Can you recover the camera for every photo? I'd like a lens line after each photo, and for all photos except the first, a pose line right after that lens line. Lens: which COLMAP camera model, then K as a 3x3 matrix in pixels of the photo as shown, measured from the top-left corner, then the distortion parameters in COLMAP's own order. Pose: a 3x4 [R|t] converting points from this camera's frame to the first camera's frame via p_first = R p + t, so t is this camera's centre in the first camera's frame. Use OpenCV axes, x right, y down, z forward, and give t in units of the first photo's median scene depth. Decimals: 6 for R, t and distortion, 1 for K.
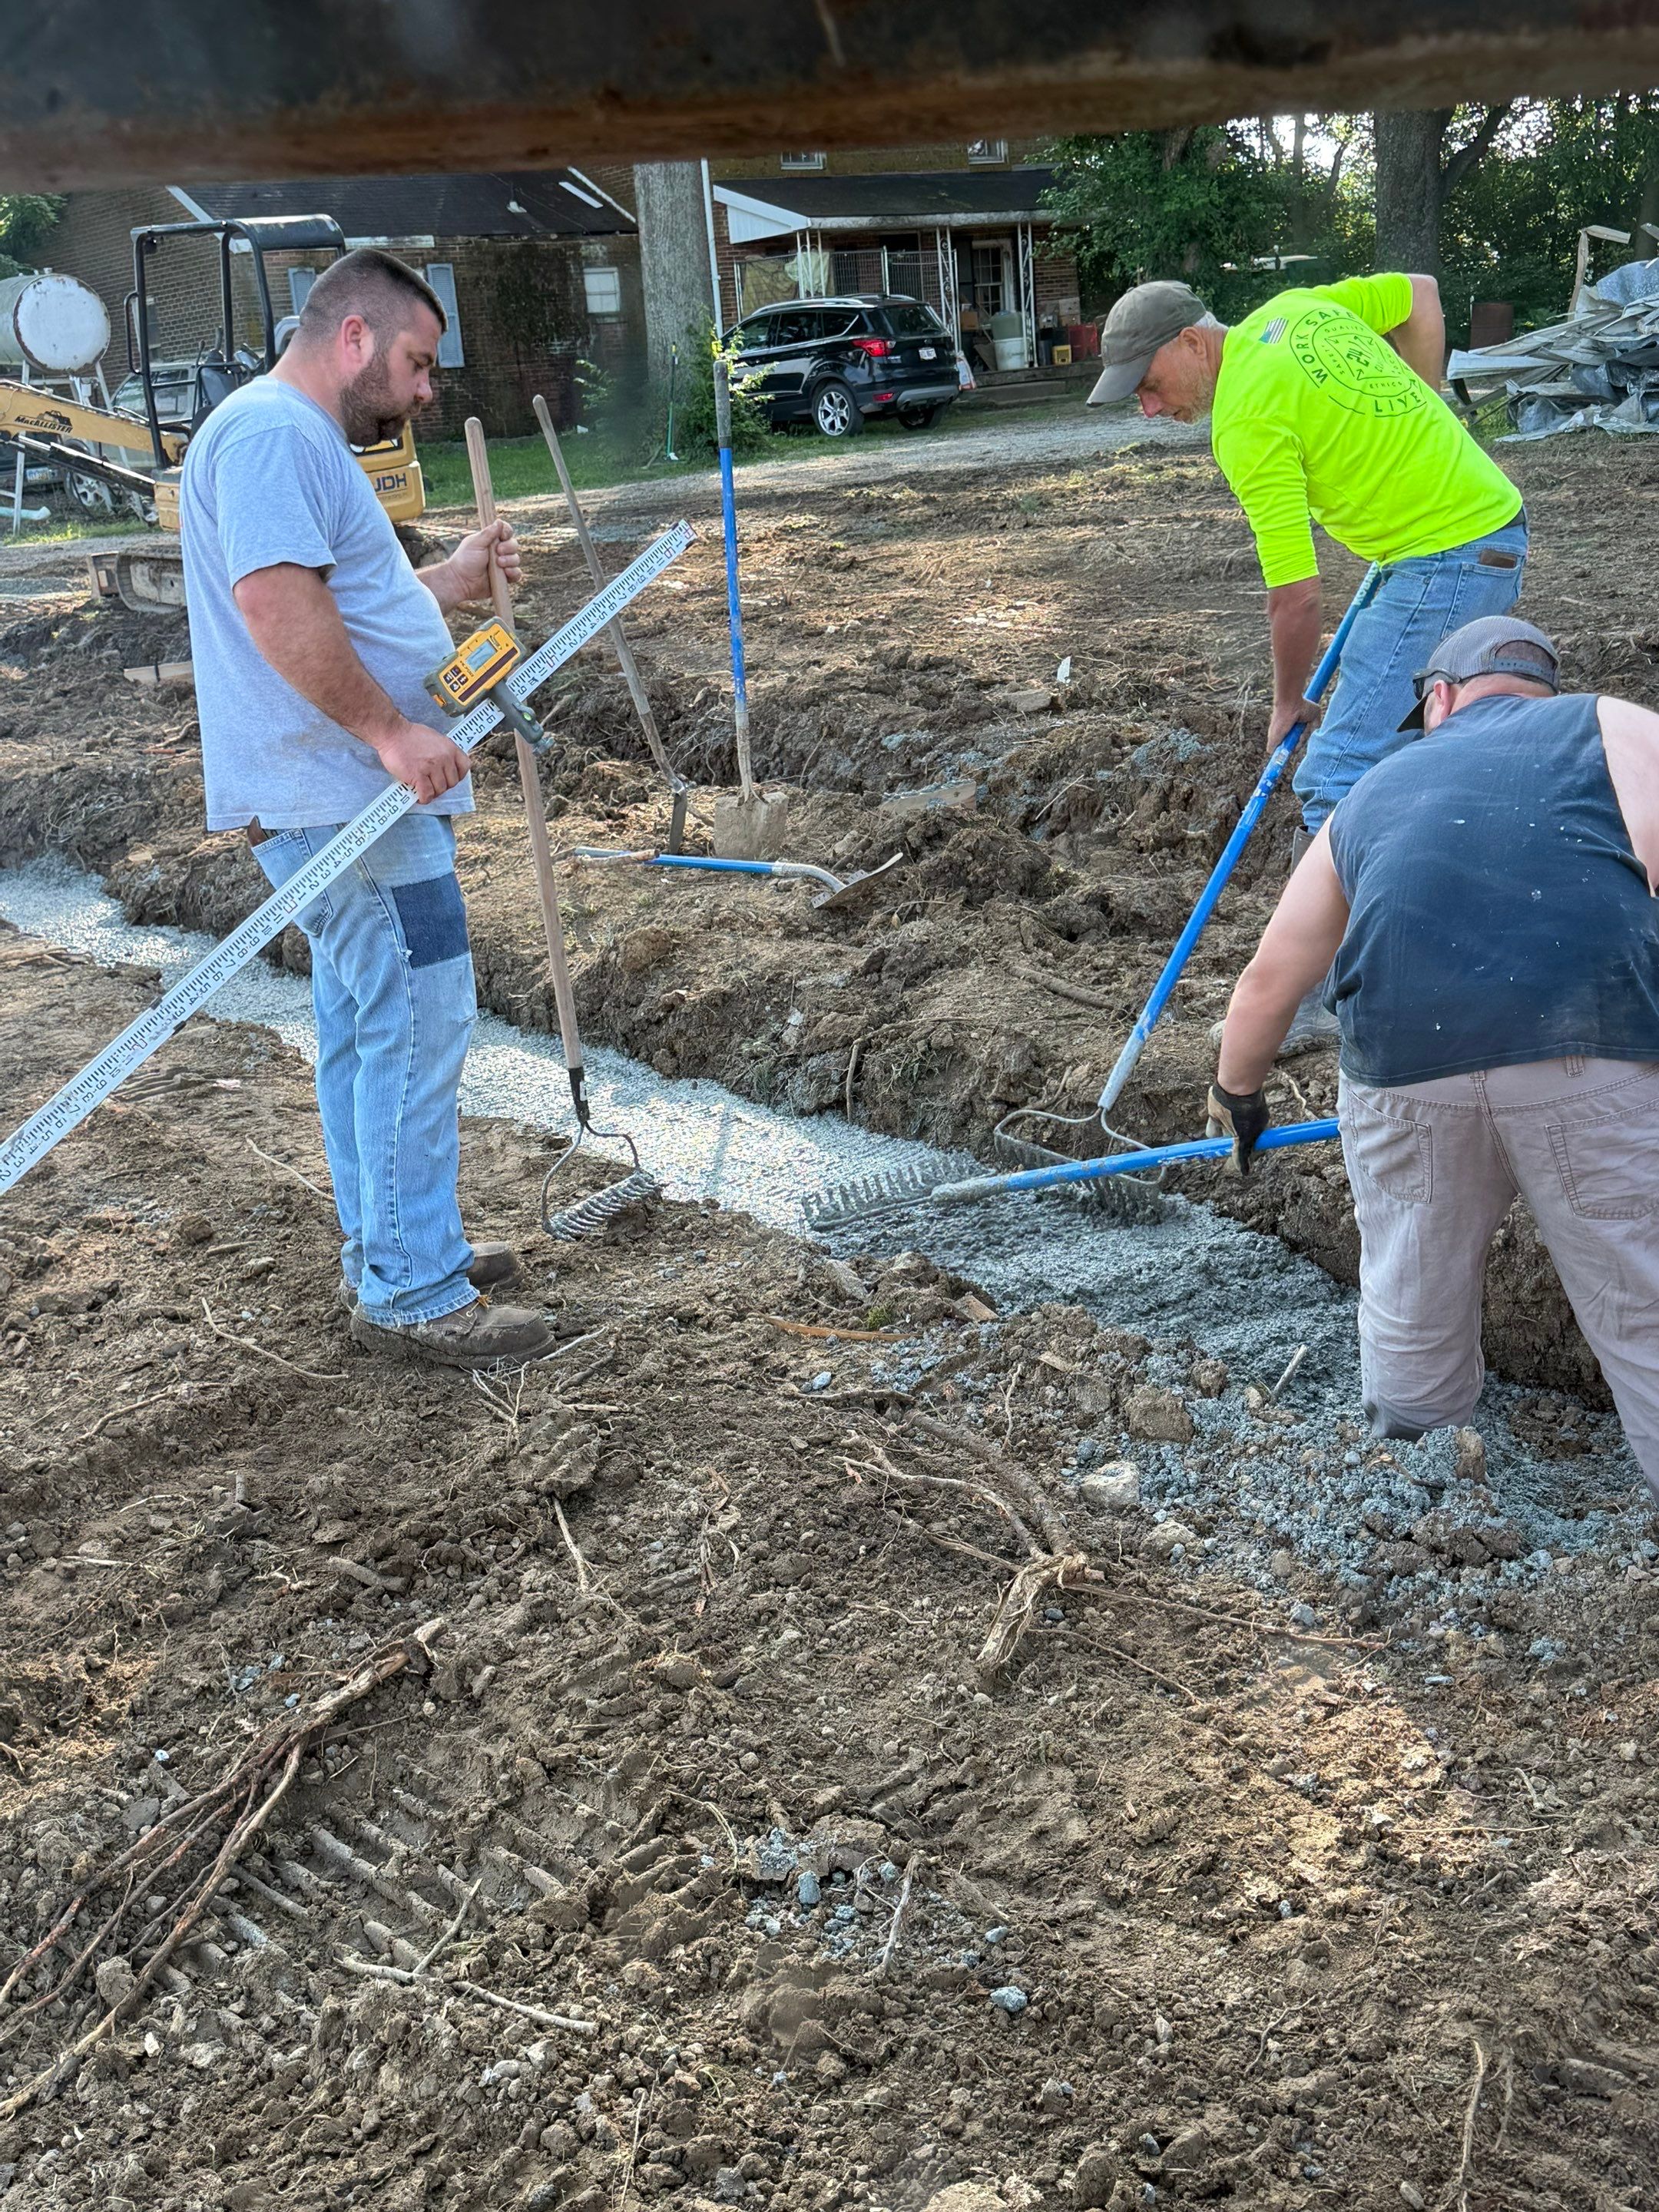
lens RADIAL K [[1611.9, 0, 829.5], [0, 1611.9, 1106.0], [0, 0, 1]] dist [0.075341, -0.075906]
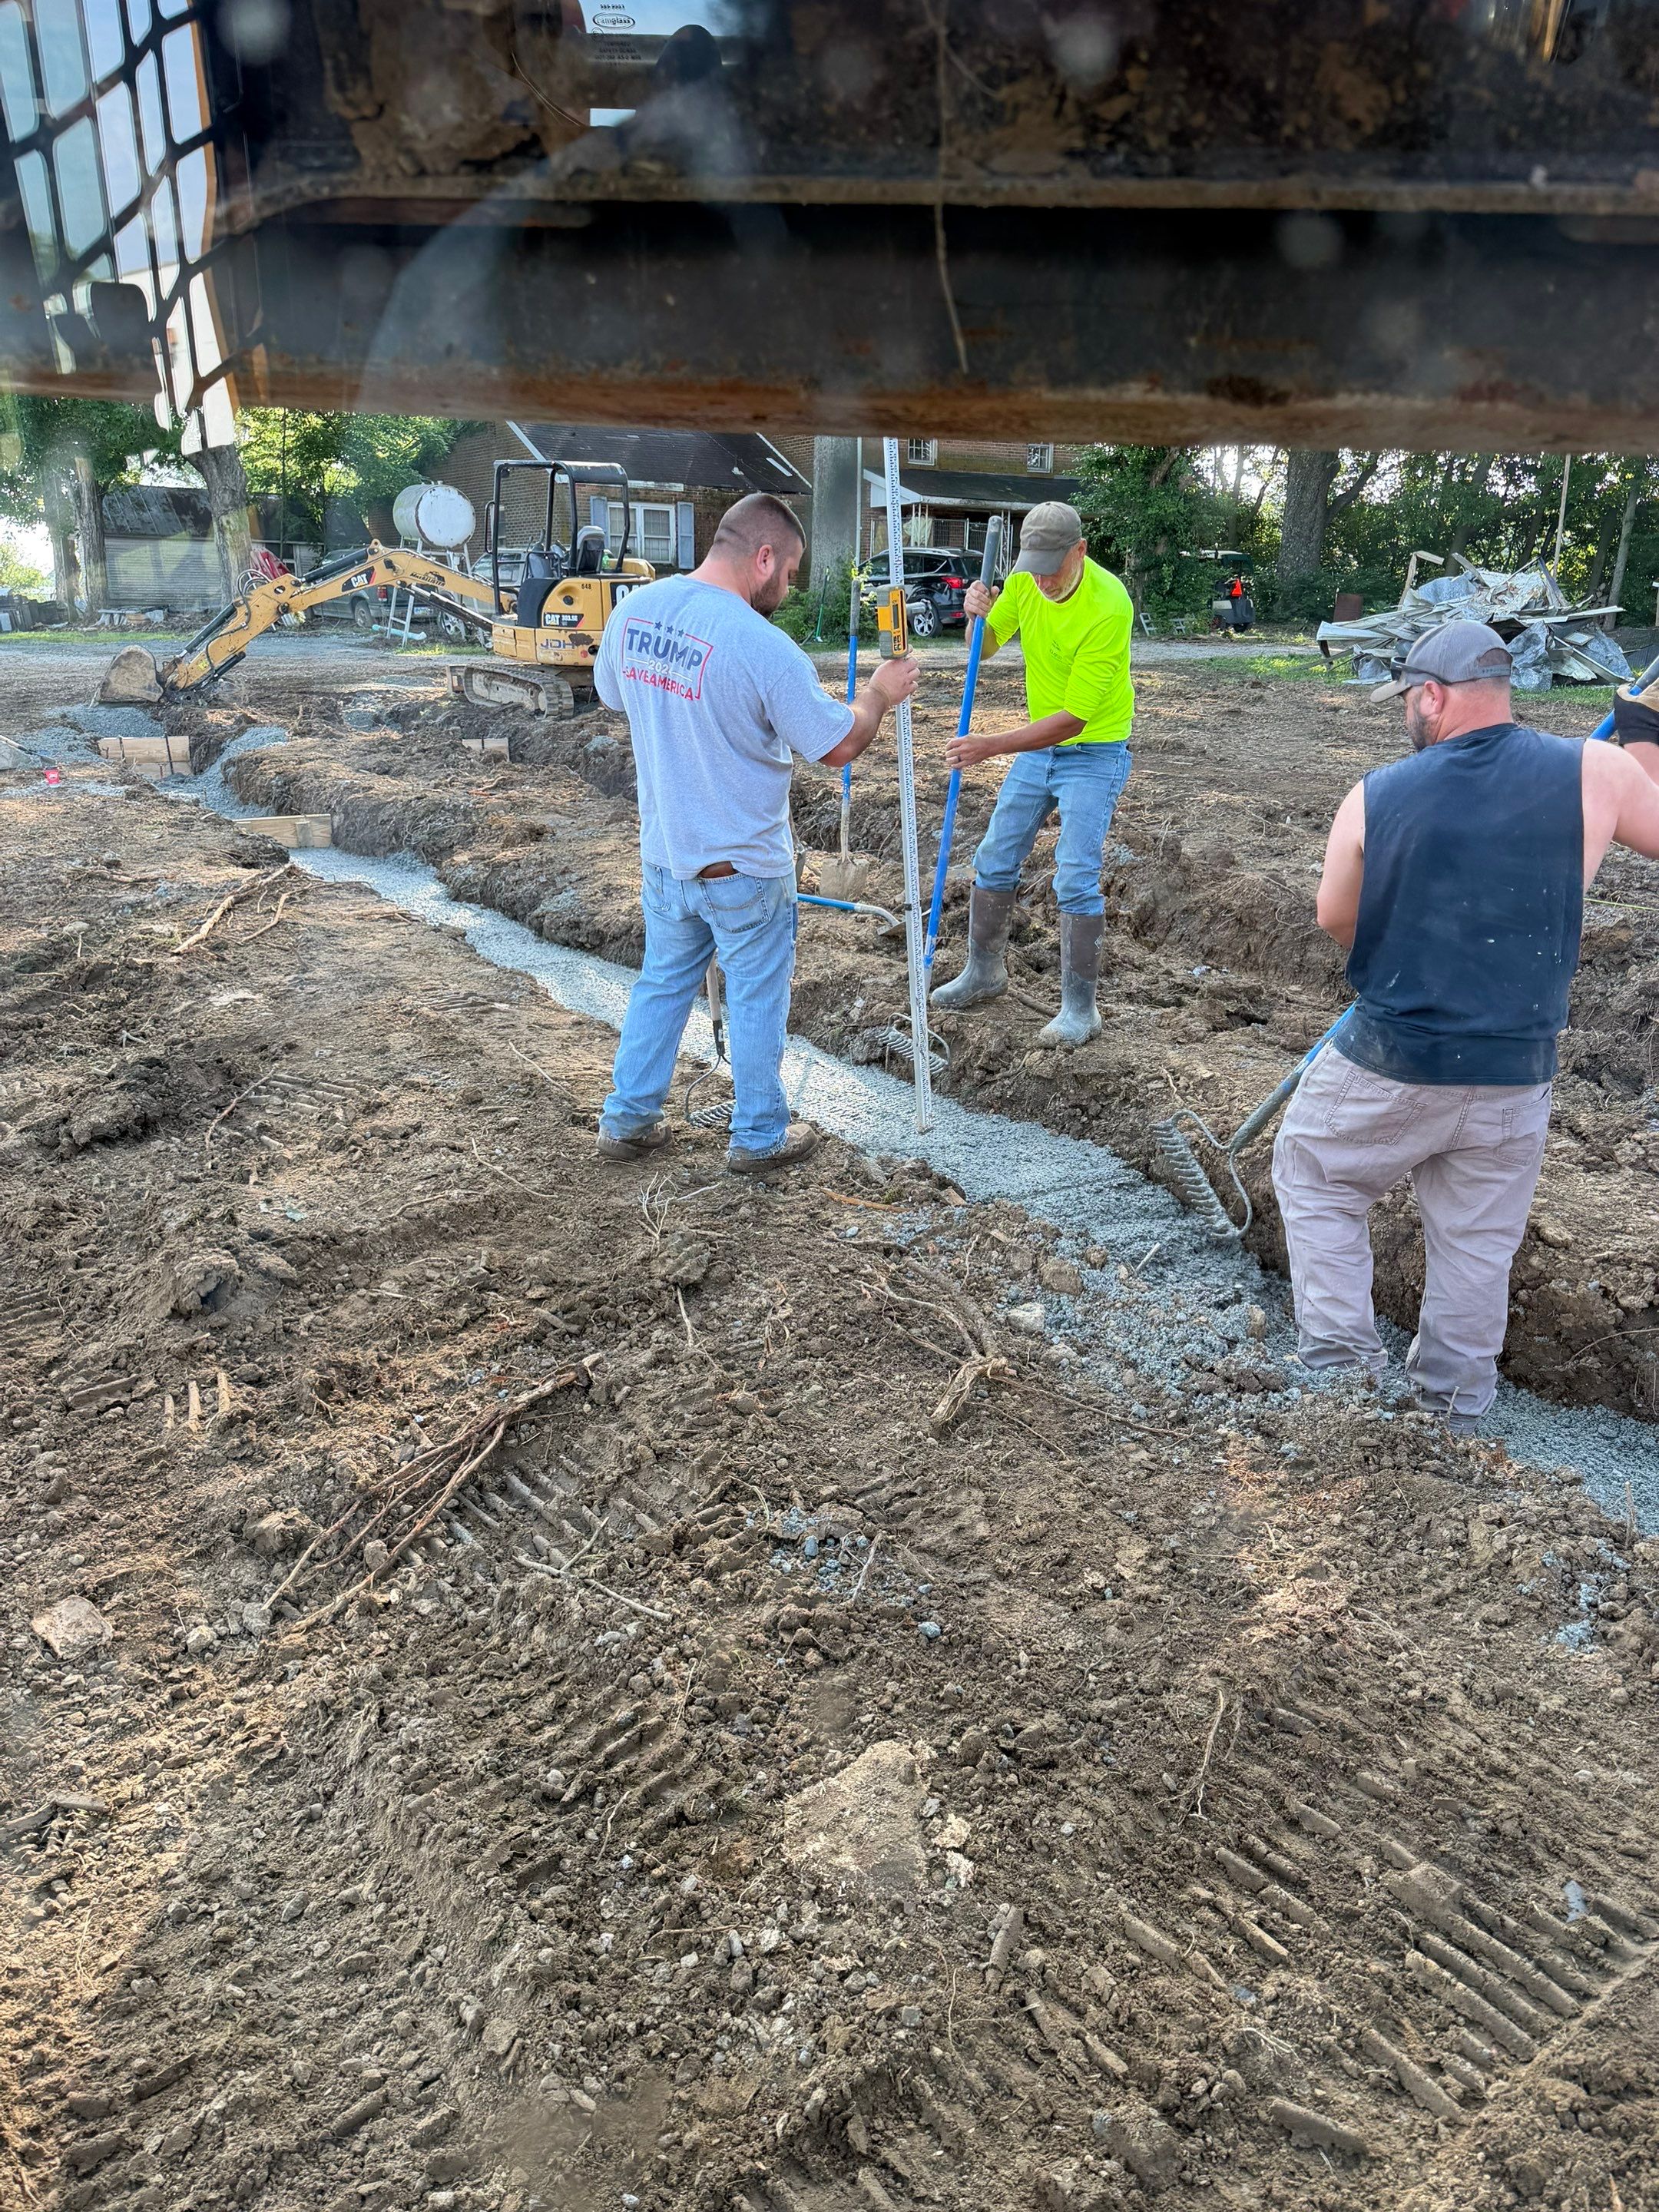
lens RADIAL K [[1611.9, 0, 829.5], [0, 1611.9, 1106.0], [0, 0, 1]] dist [0.075341, -0.075906]
pose [[0.993278, 0.106441, -0.045485, 0.031529], [-0.104076, 0.993233, 0.051543, -0.031515], [0.050663, -0.046463, 0.997634, -0.563631]]
